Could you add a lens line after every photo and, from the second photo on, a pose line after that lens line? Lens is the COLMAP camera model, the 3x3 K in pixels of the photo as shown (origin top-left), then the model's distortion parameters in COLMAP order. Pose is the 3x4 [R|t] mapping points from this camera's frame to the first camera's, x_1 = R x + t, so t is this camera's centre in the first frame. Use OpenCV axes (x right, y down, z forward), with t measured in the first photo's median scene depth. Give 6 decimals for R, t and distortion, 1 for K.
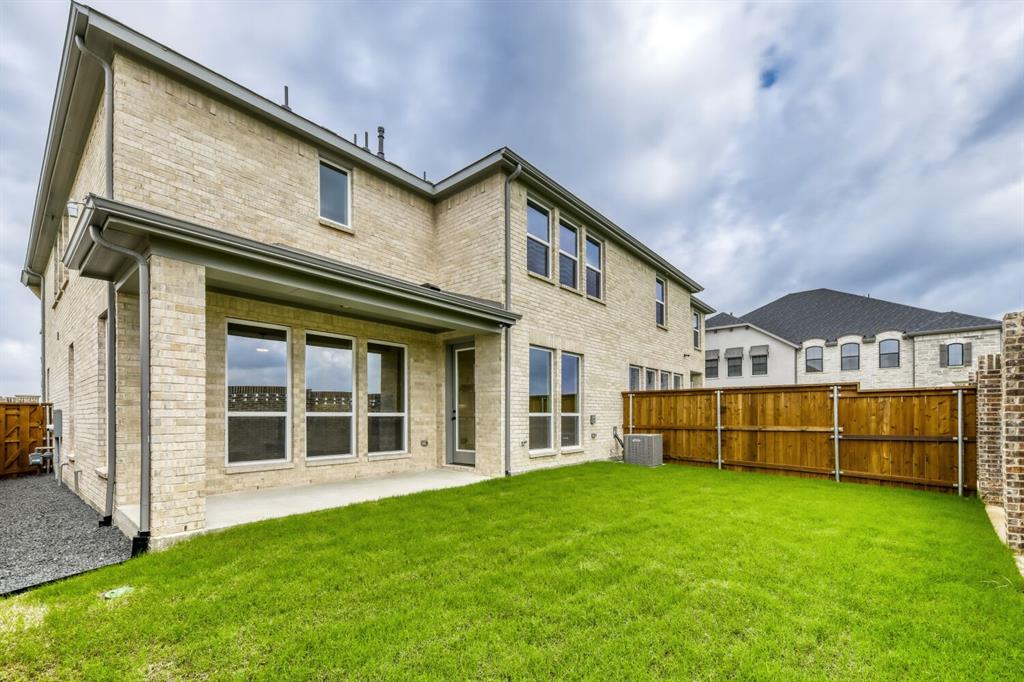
lens RADIAL K [[408.4, 0, 512.1], [0, 408.4, 344.8], [0, 0, 1]] dist [0.004206, -0.000677]
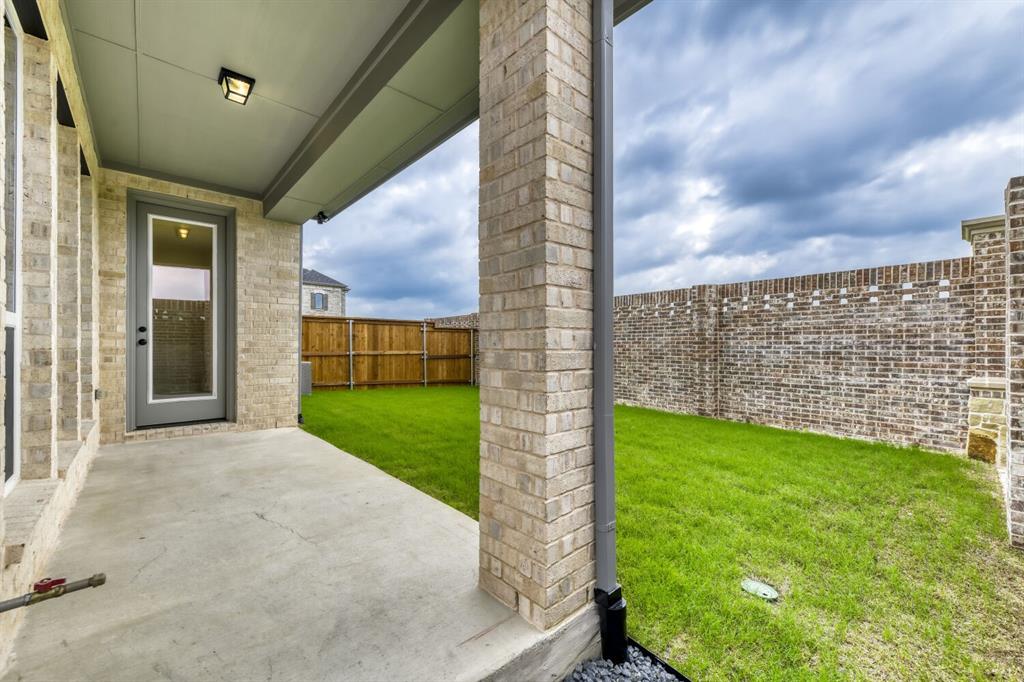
lens RADIAL K [[408.4, 0, 509.8], [0, 408.4, 341.8], [0, 0, 1]] dist [0.004206, -0.000677]
pose [[0.147680, 0.011520, 0.988968, -0.551423], [-0.169491, 0.985435, 0.013830, 0.090702], [-0.974404, -0.169664, 0.147481, 0.457426]]
